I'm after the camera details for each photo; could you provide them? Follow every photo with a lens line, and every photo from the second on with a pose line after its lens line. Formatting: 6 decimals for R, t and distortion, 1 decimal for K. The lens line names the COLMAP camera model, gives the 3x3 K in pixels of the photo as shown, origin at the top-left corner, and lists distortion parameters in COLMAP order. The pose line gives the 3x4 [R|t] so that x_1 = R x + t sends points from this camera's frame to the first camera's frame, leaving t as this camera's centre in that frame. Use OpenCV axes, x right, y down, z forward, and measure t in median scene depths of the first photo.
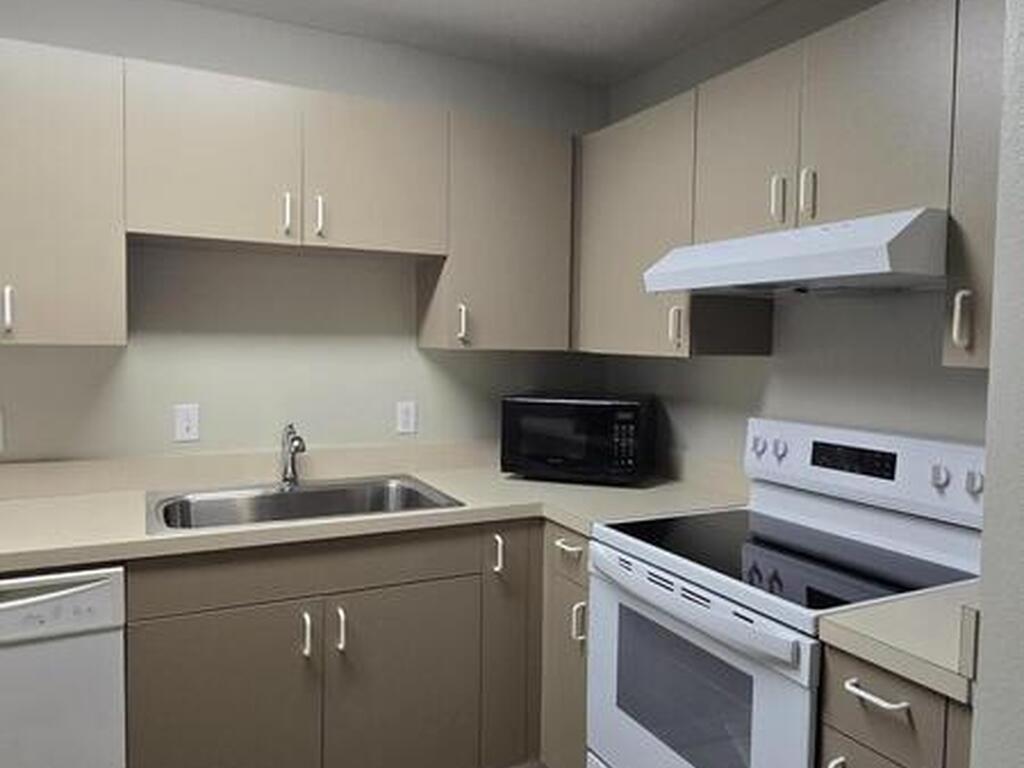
lens RADIAL K [[558.2, 0, 511.3], [0, 558.2, 372.1], [0, 0, 1]] dist [-0.002793, -0.000054]
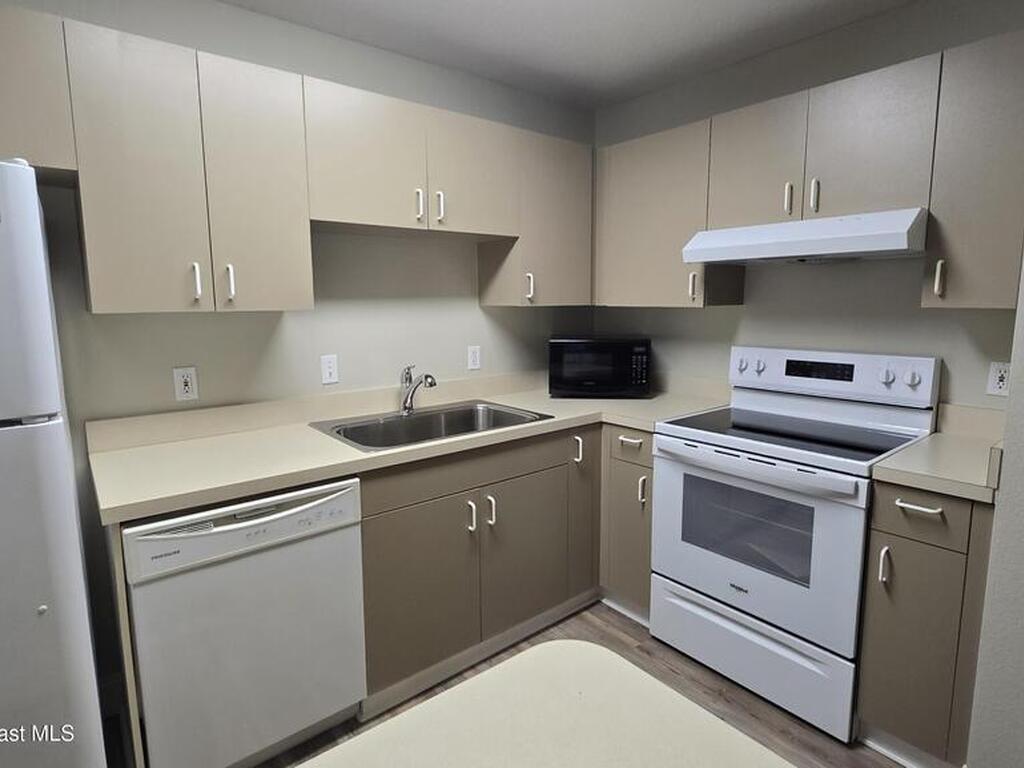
lens RADIAL K [[413.3, 0, 510.7], [0, 413.3, 347.4], [0, 0, 1]] dist [-0.000436, -0.000272]
pose [[0.987992, -0.042578, 0.148524, -0.370991], [0.033493, 0.997442, 0.063141, -0.007206], [-0.150833, -0.057408, 0.986891, -0.003335]]
